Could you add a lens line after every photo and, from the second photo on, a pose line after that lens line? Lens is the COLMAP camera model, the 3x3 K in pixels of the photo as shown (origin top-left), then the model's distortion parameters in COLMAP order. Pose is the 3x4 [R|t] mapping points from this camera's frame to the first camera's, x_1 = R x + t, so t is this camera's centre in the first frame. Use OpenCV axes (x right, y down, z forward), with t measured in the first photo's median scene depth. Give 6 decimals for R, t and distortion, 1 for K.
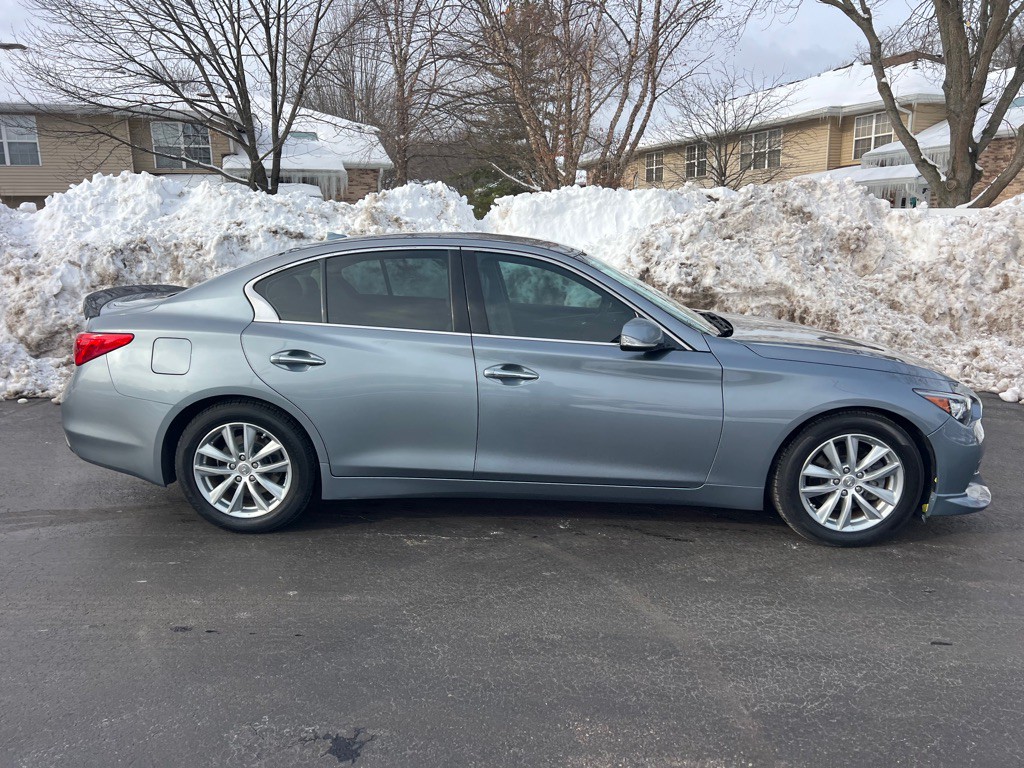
lens RADIAL K [[771.1, 0, 520.7], [0, 771.1, 400.8], [0, 0, 1]] dist [0.050836, -0.058042]
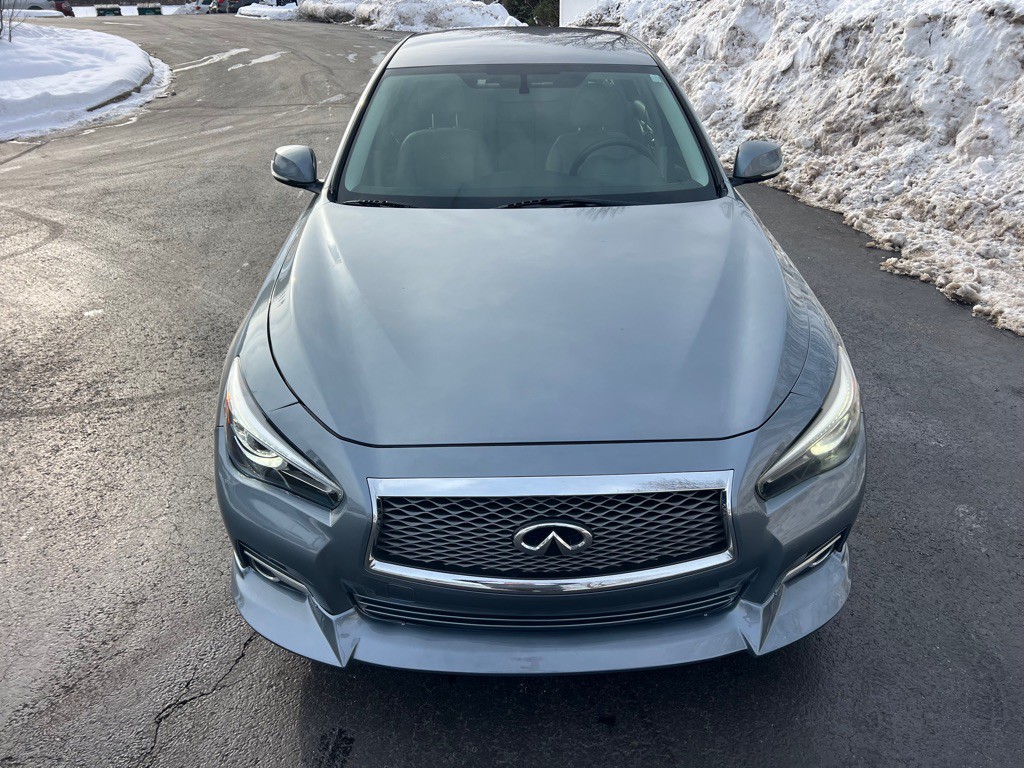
lens RADIAL K [[771.1, 0, 516.5], [0, 771.1, 389.6], [0, 0, 1]] dist [0.050836, -0.058042]
pose [[0.066929, 0.463573, -0.883527, 0.426423], [-0.213577, 0.871644, 0.441159, -0.122500], [0.974631, 0.159175, 0.157347, 0.454584]]
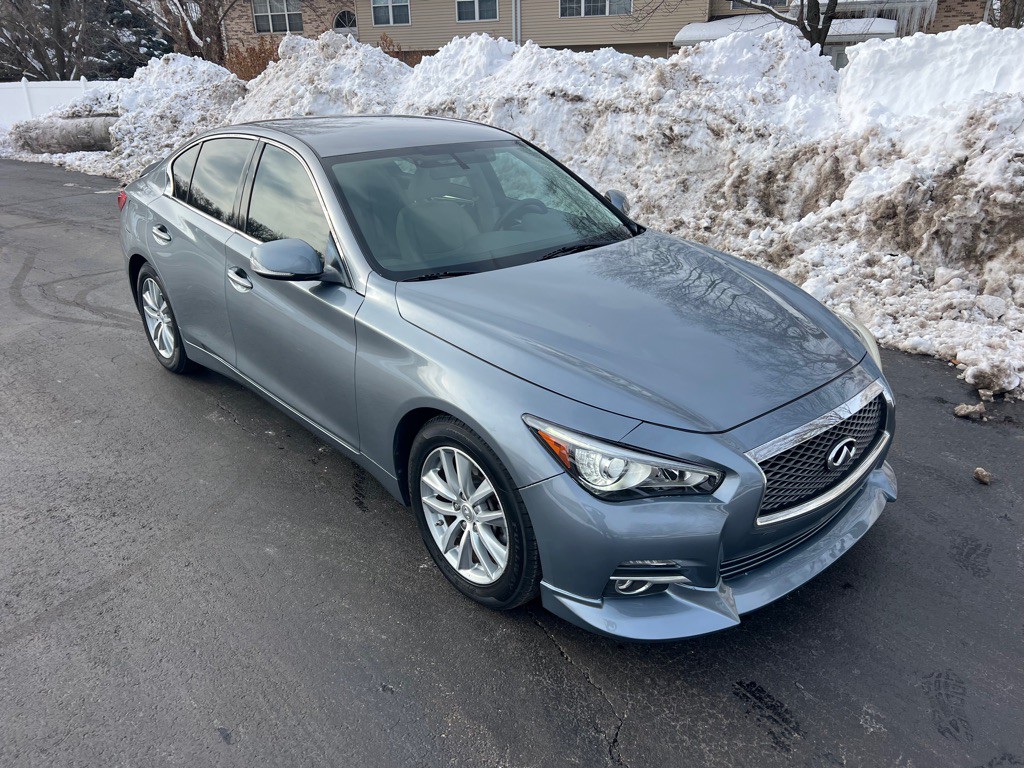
lens RADIAL K [[771.1, 0, 516.7], [0, 771.1, 374.5], [0, 0, 1]] dist [0.050836, -0.058042]
pose [[0.695829, 0.259866, -0.669546, 0.367761], [-0.149722, 0.964249, 0.218648, -0.074612], [0.702428, -0.051896, 0.709860, 0.224539]]
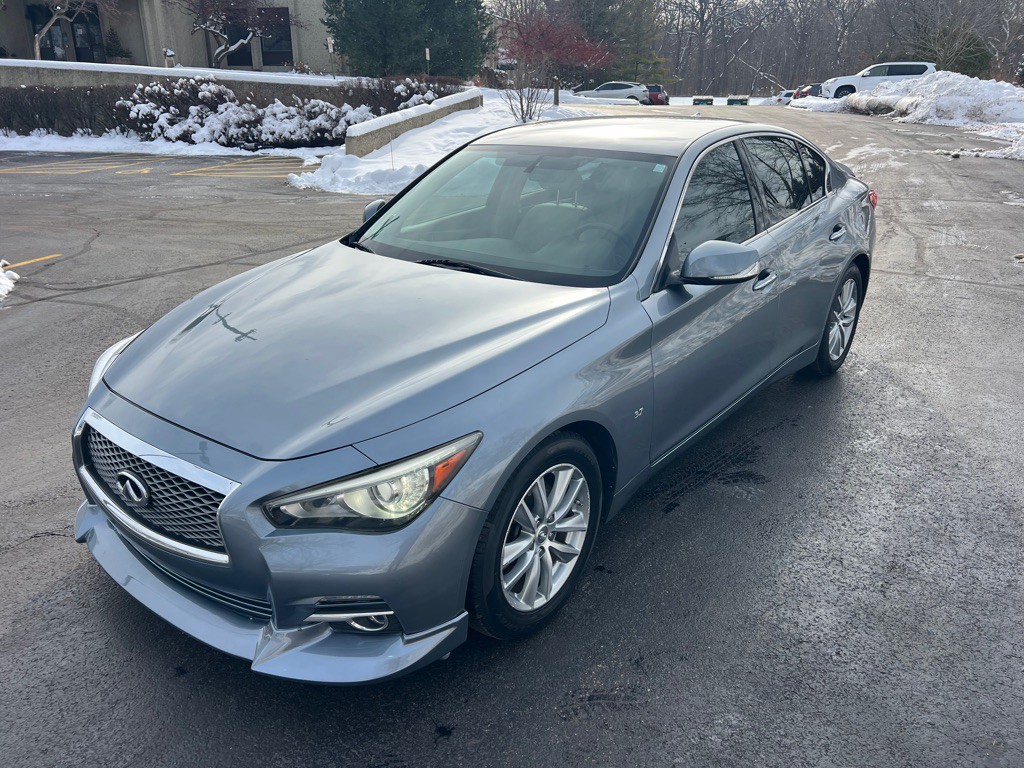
lens RADIAL K [[771.1, 0, 502.7], [0, 771.1, 387.8], [0, 0, 1]] dist [0.050836, -0.058042]
pose [[-0.594022, 0.300932, -0.746041, 0.377799], [-0.168656, 0.860195, 0.481268, -0.174523], [0.786570, 0.411708, -0.460221, 0.698595]]
